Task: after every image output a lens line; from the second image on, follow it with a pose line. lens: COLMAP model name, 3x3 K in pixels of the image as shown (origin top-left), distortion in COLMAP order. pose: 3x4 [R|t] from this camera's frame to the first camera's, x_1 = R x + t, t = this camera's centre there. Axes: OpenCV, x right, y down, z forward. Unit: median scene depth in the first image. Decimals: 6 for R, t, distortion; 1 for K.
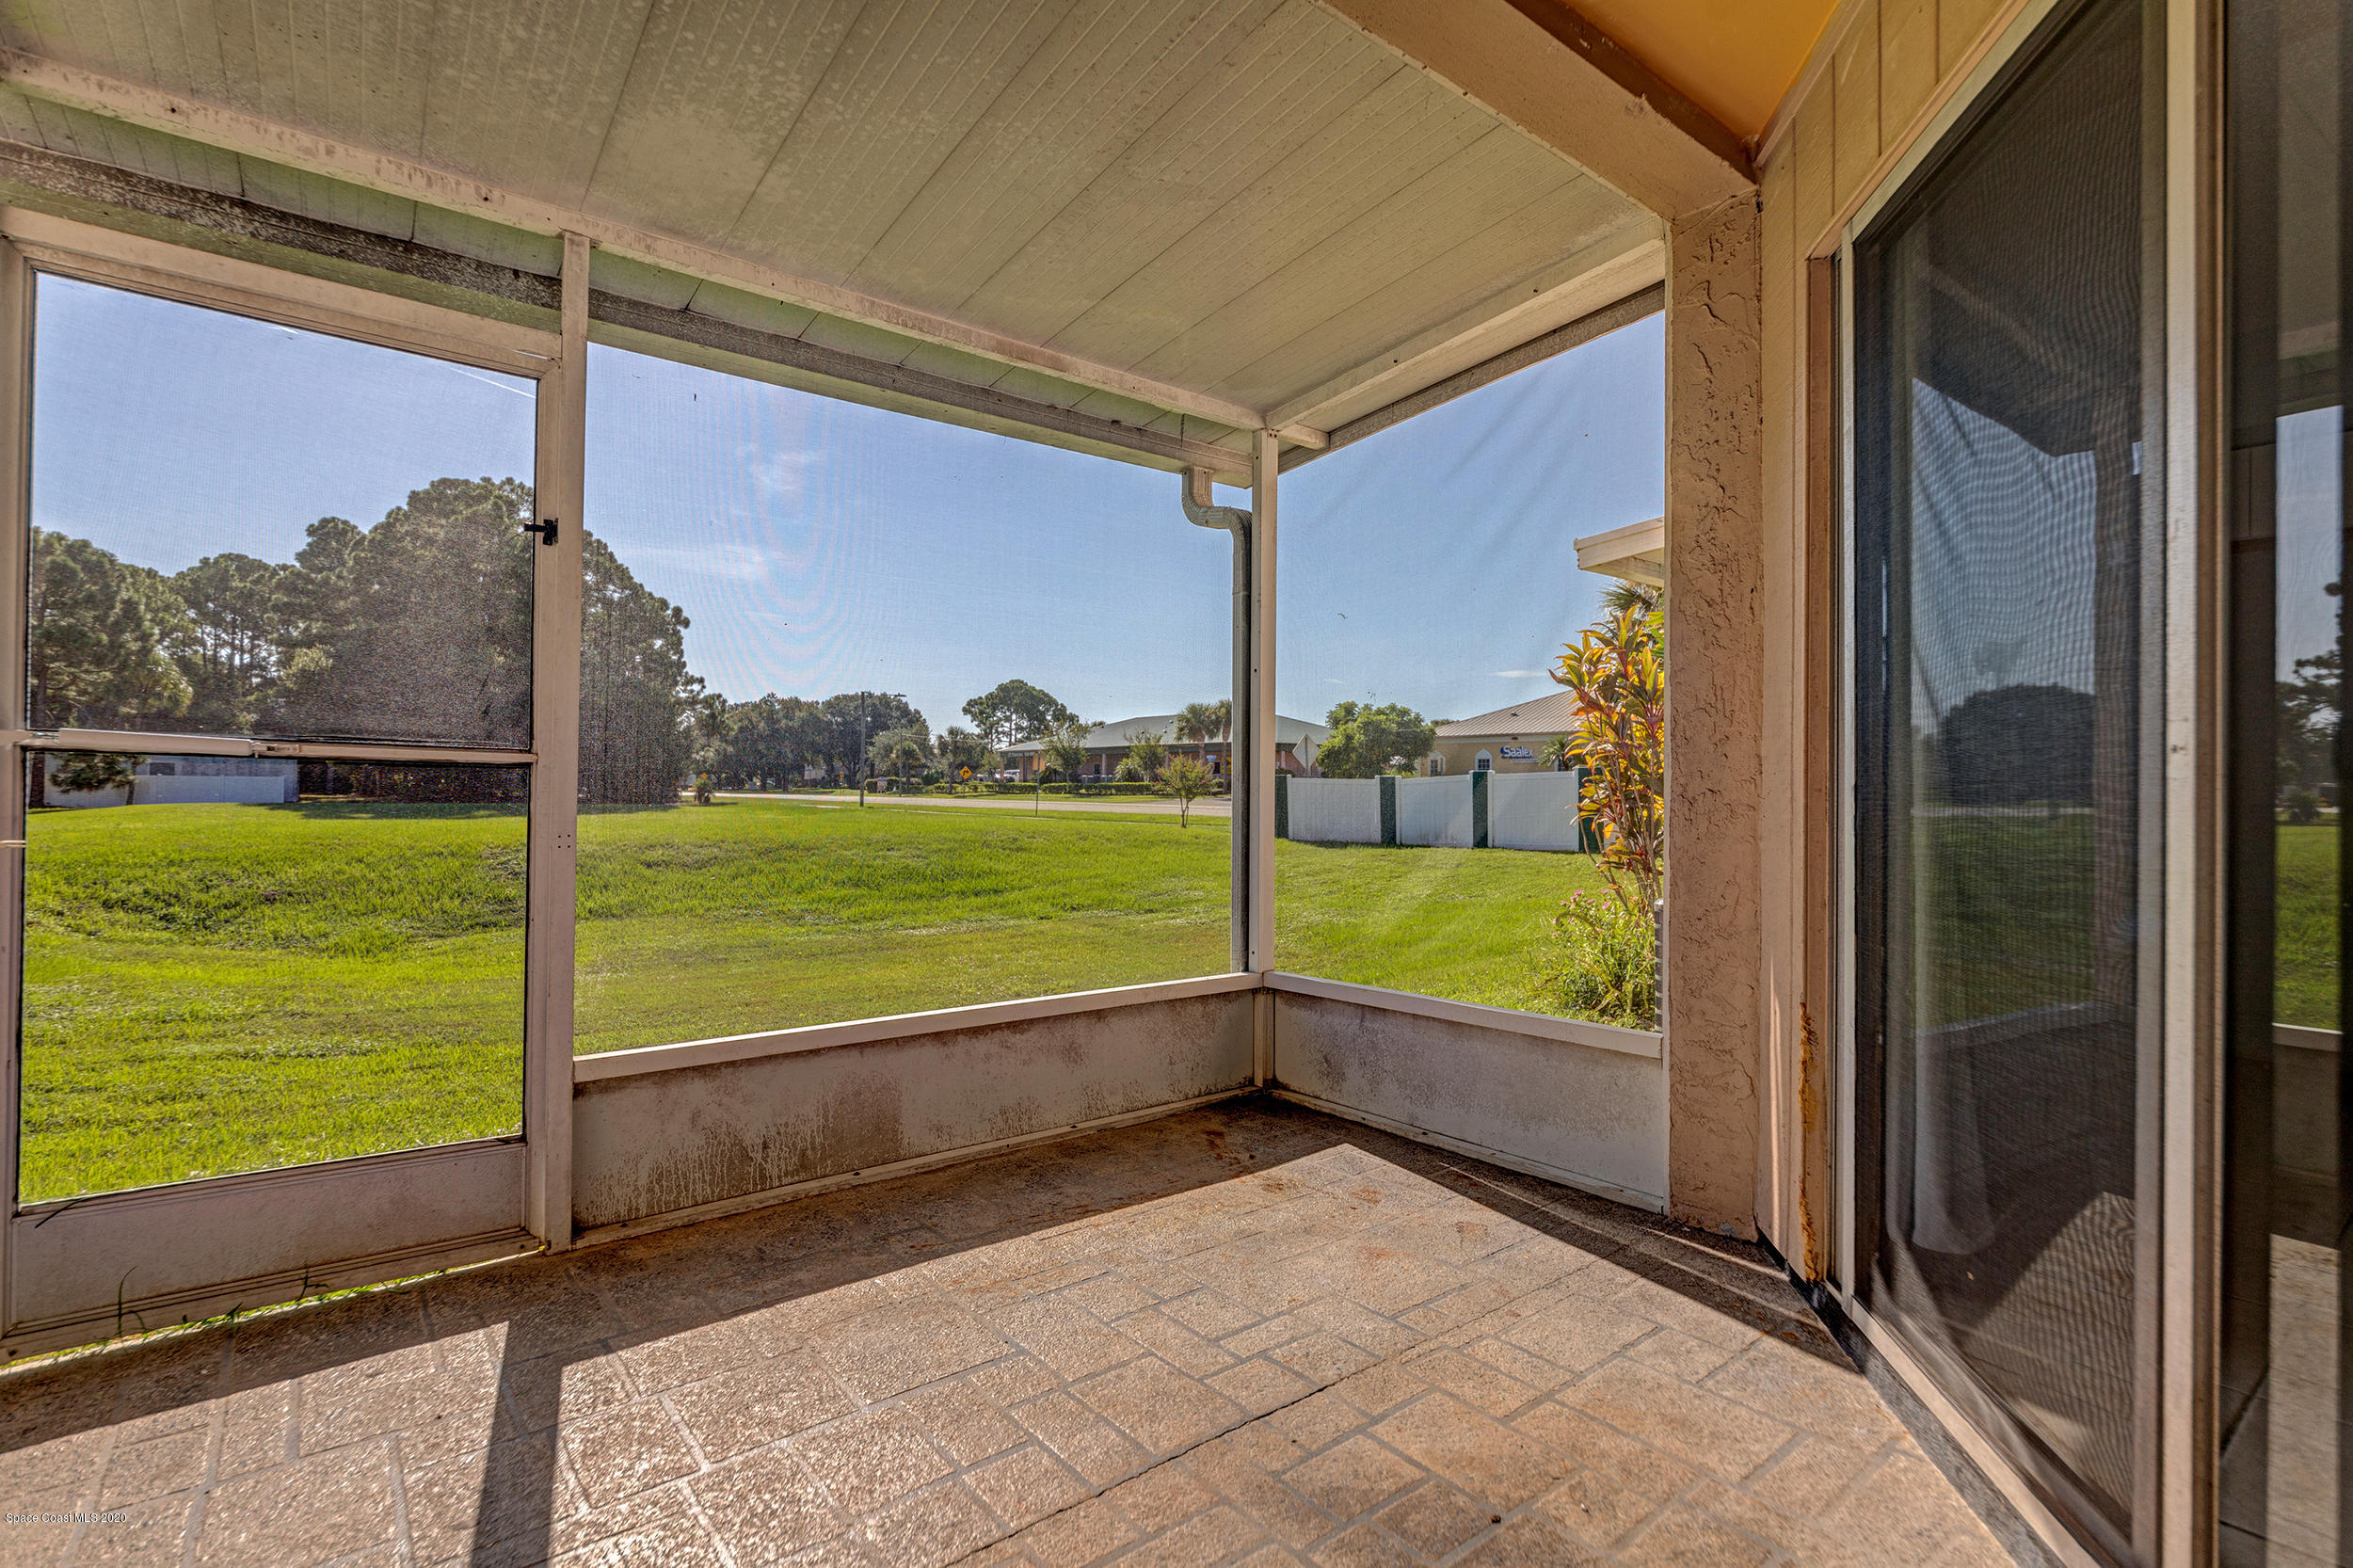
lens RADIAL K [[1104.6, 0, 1182.9], [0, 1104.6, 794.9], [0, 0, 1]] dist [-0.001432, -0.000390]
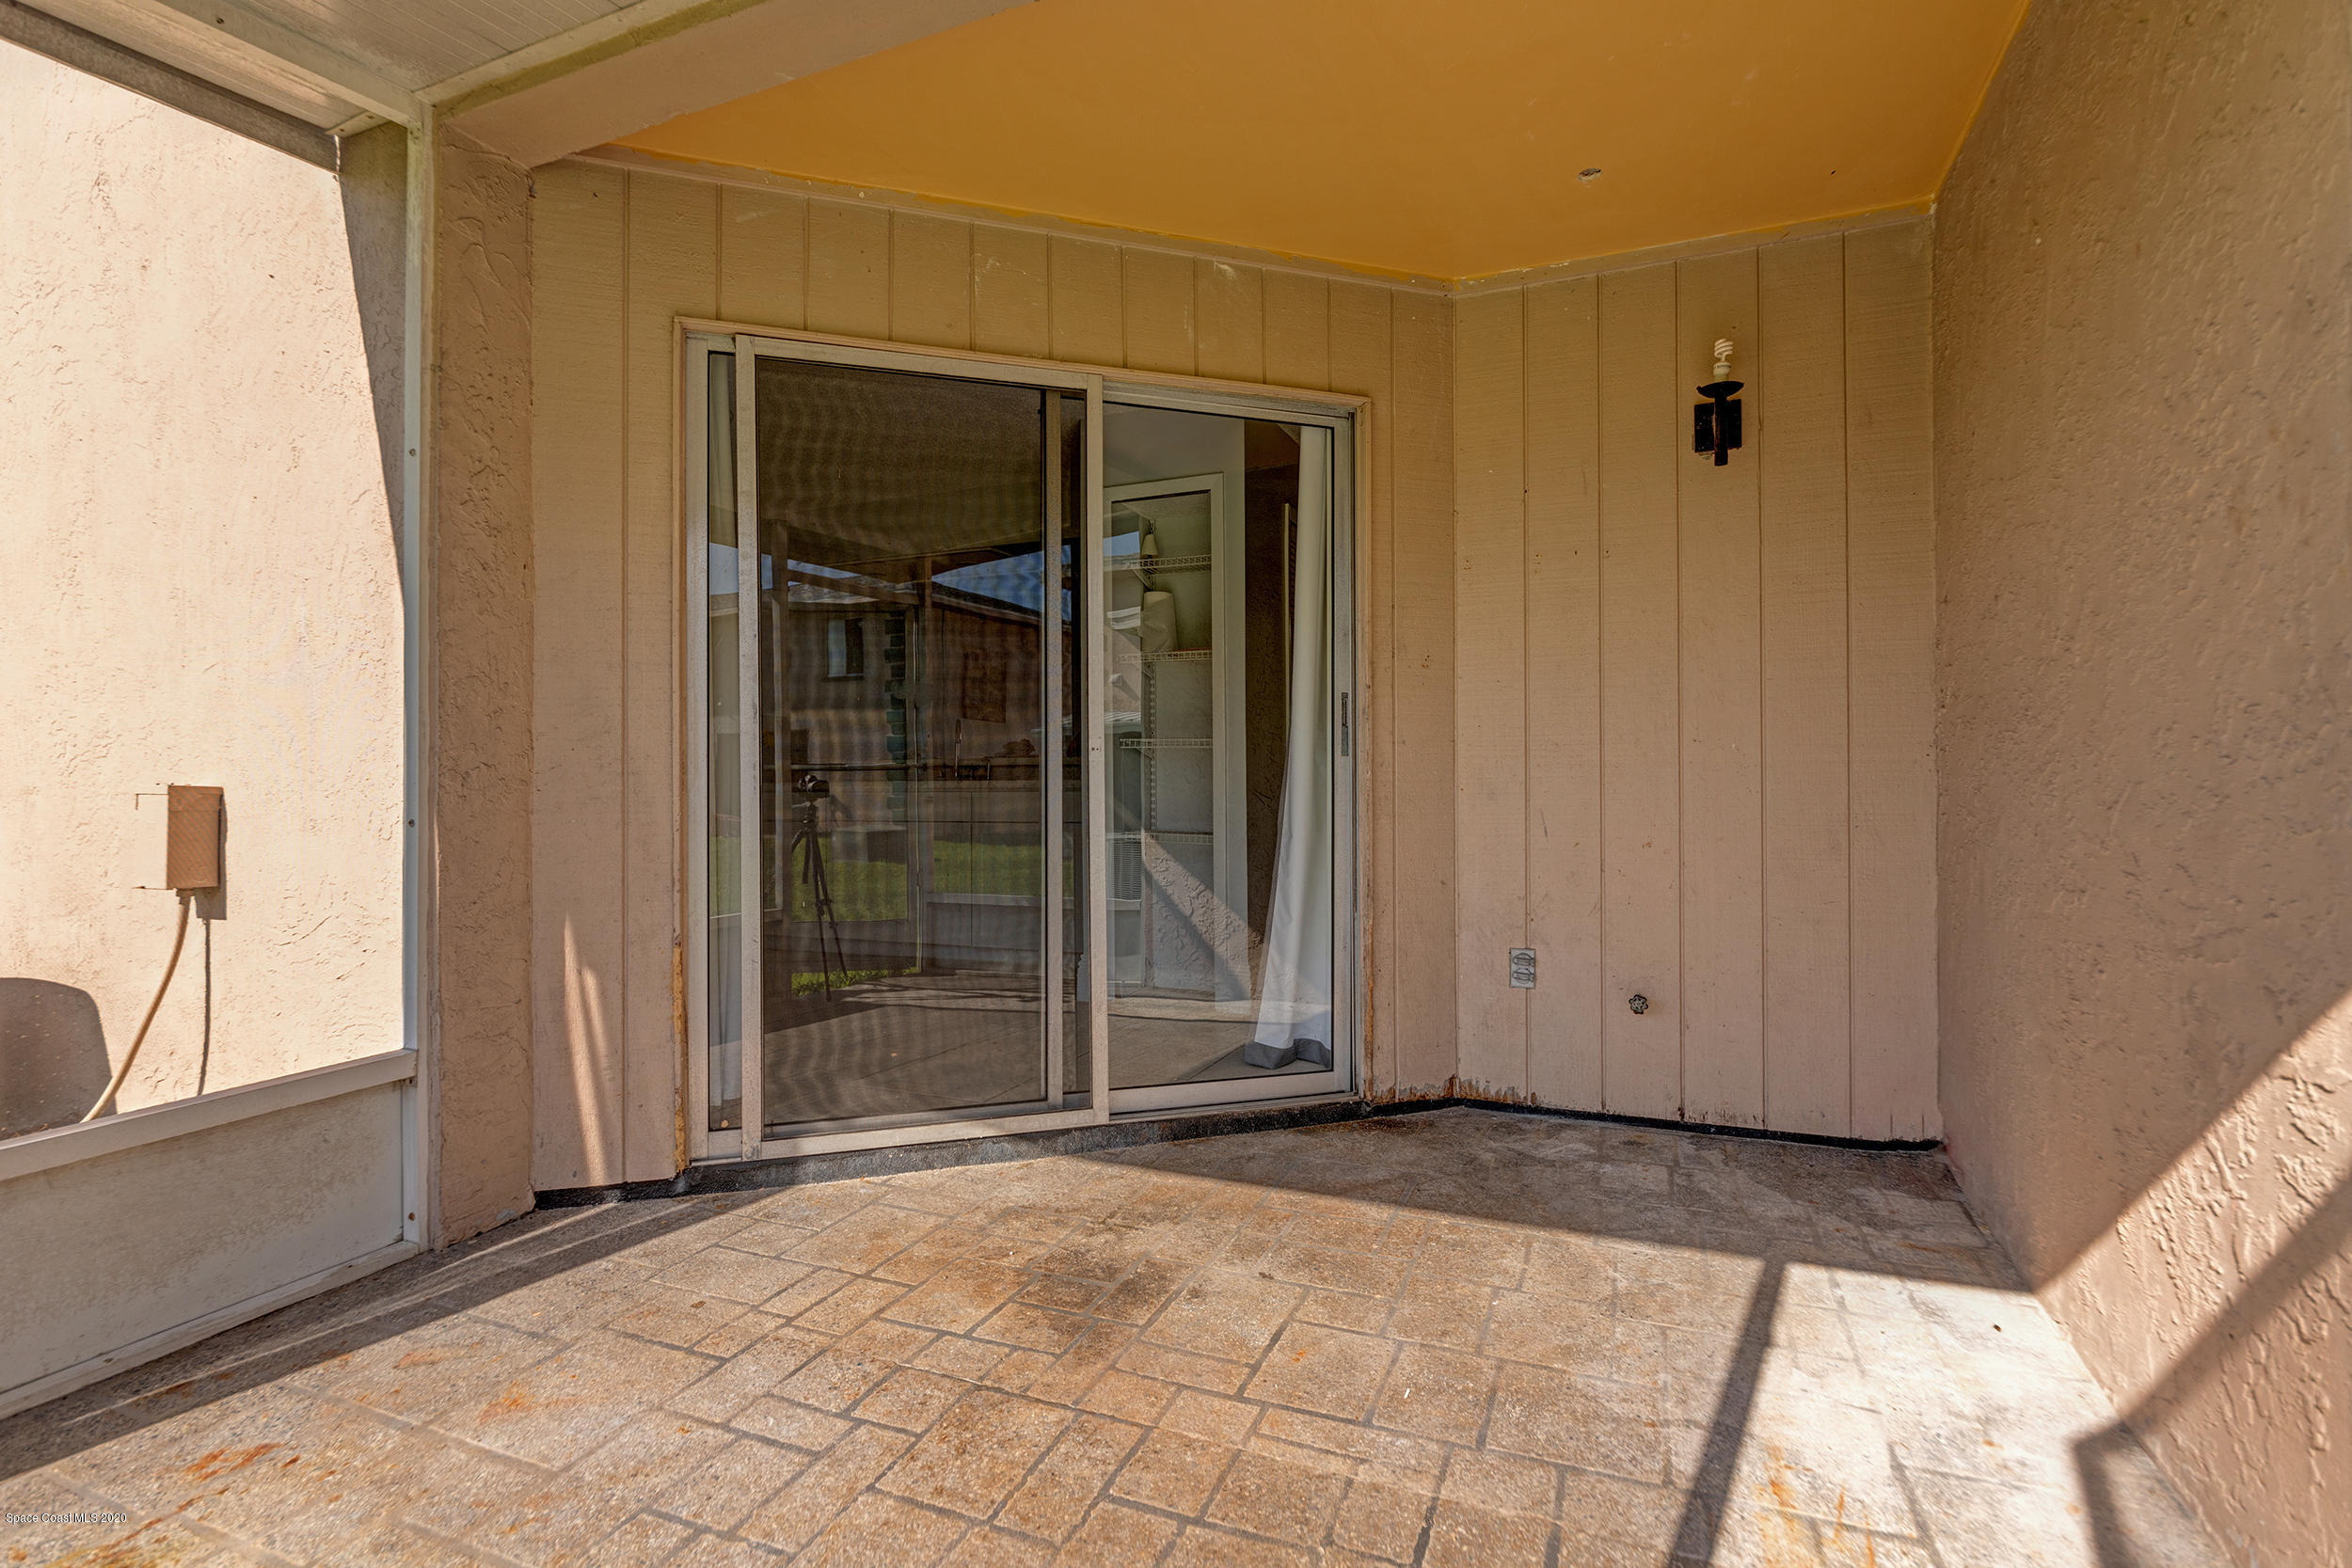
lens RADIAL K [[1104.0, 0, 1179.1], [0, 1104.0, 785.8], [0, 0, 1]] dist [-0.001432, -0.000390]
pose [[-0.480610, 0.000394, 0.876935, -0.656072], [0.004976, 0.999985, 0.002279, 0.015629], [-0.876921, 0.005459, -0.480604, 0.962401]]
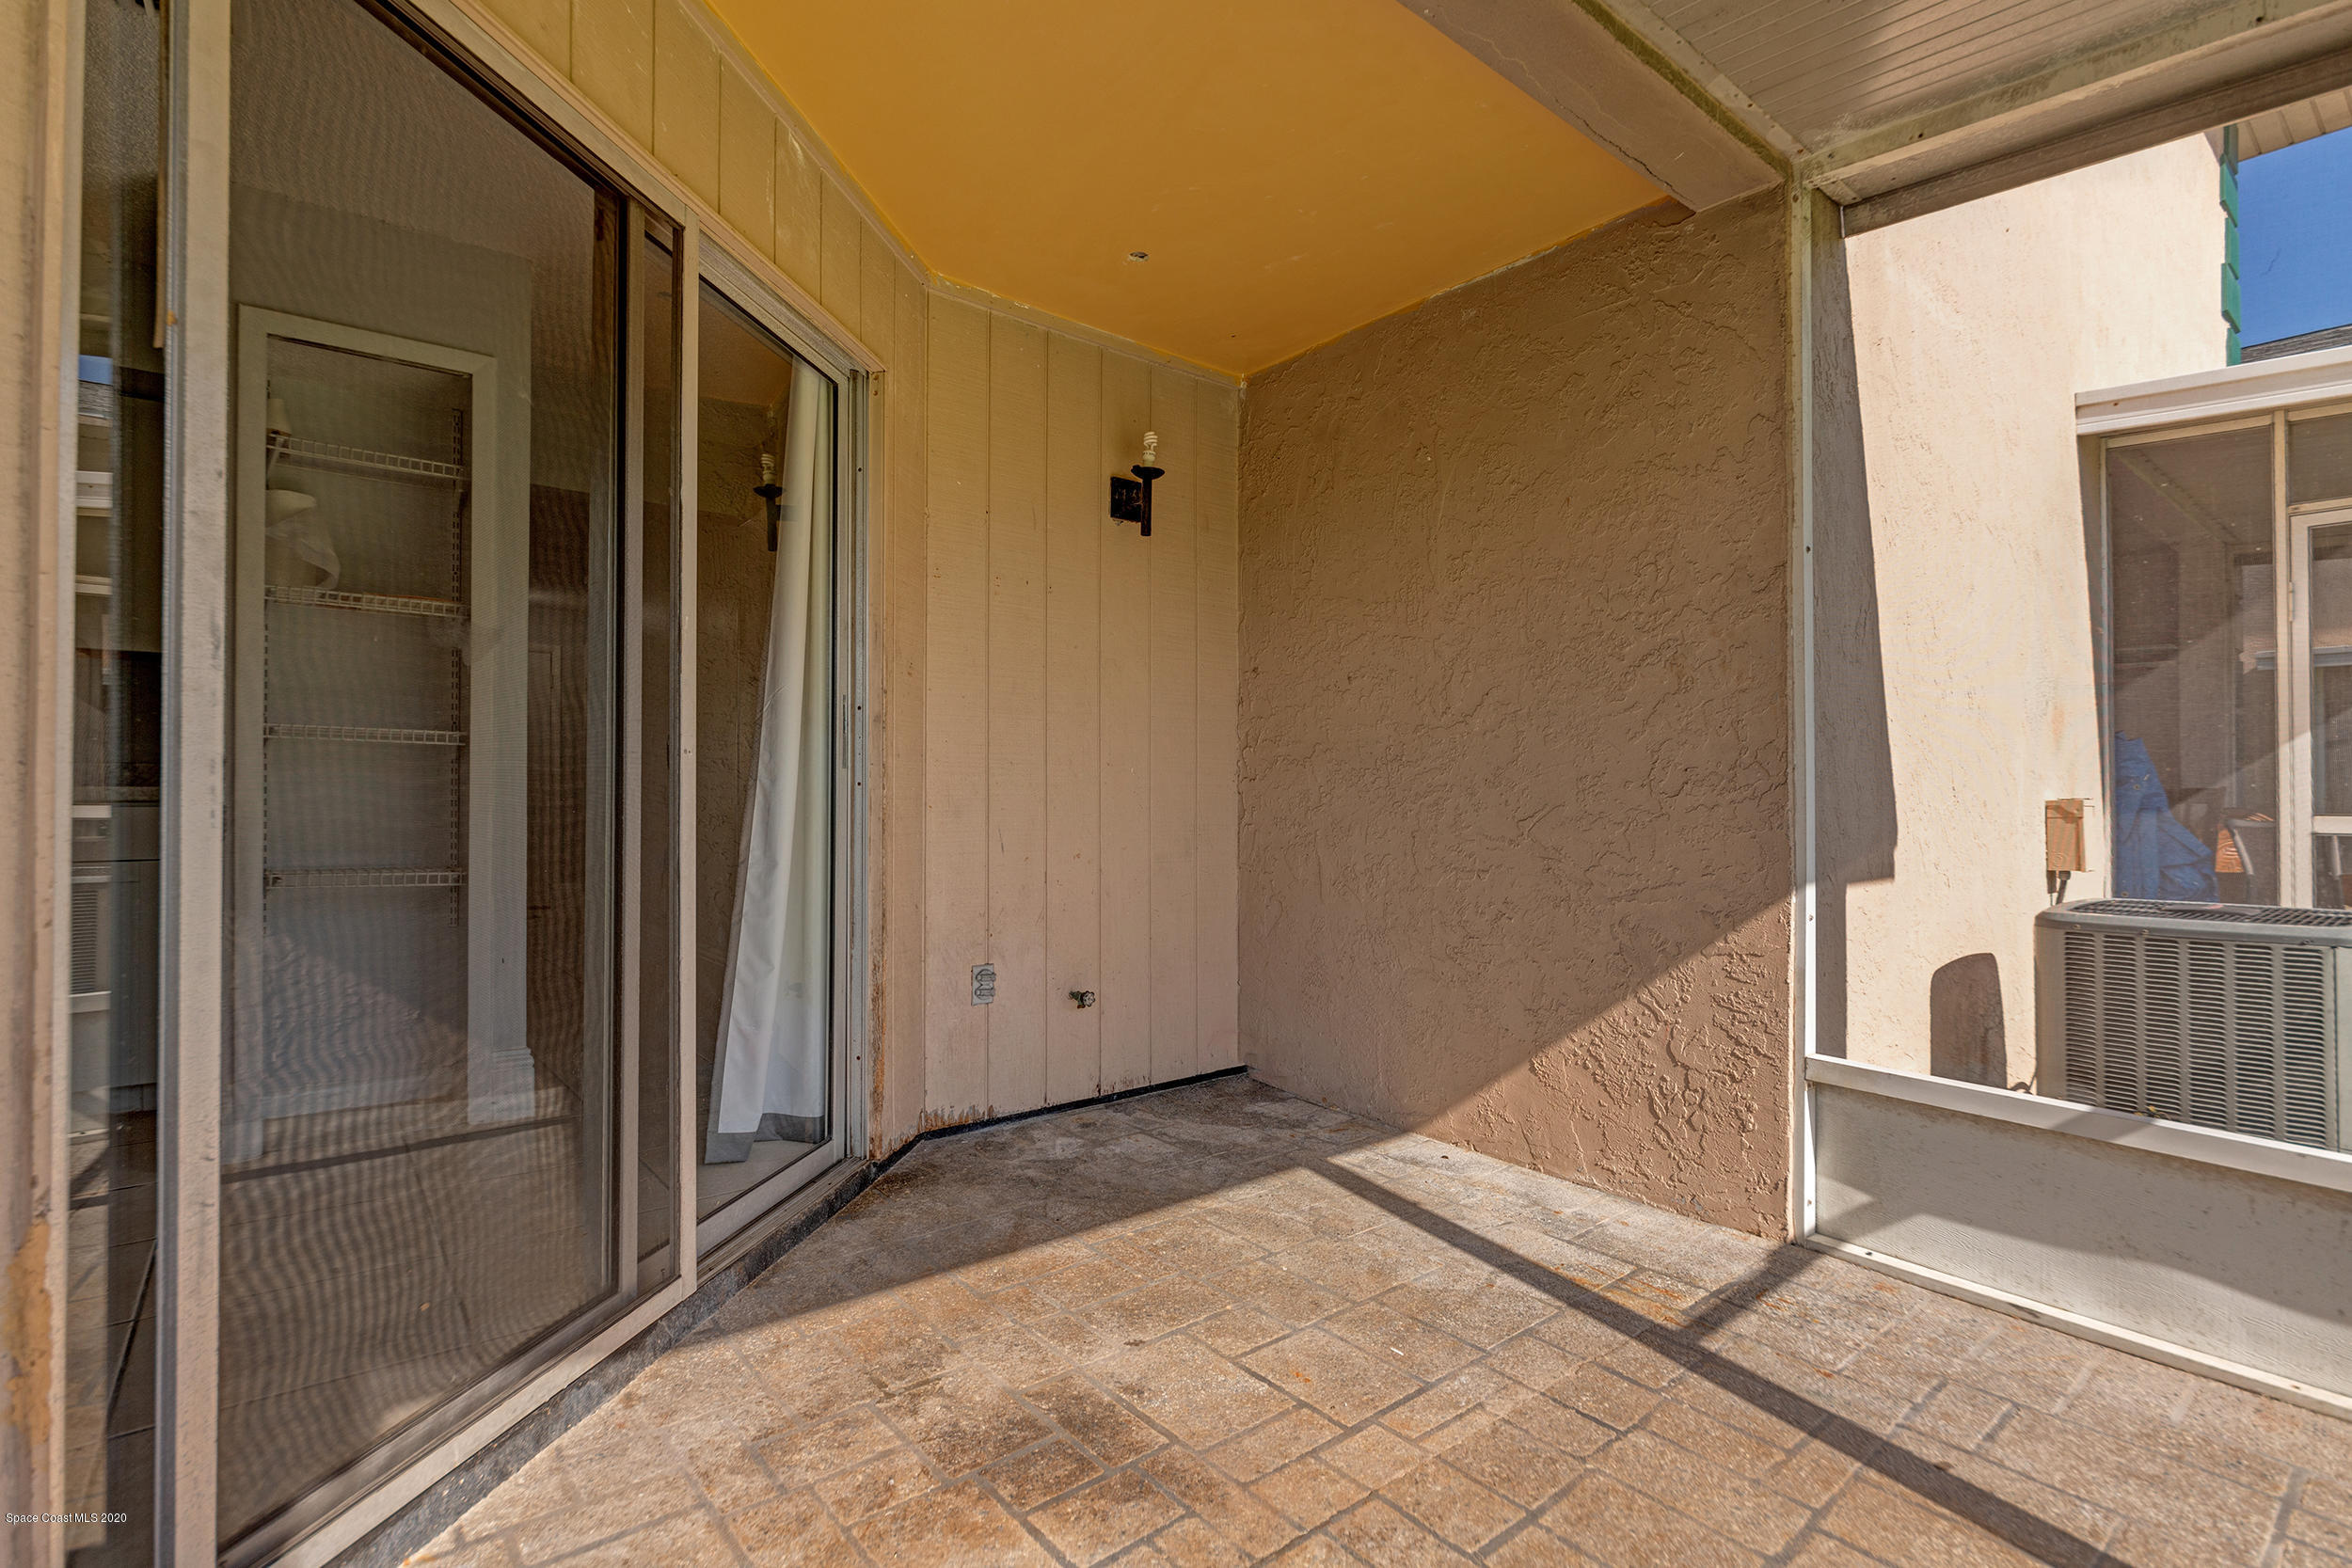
lens RADIAL K [[1104.0, 0, 1172.7], [0, 1104.0, 786.1], [0, 0, 1]] dist [-0.001432, -0.000390]
pose [[-0.999890, -0.005810, -0.013650, 0.077518], [-0.005735, 0.999968, -0.005496, 0.006349], [0.013681, -0.005417, -0.999892, 1.293357]]
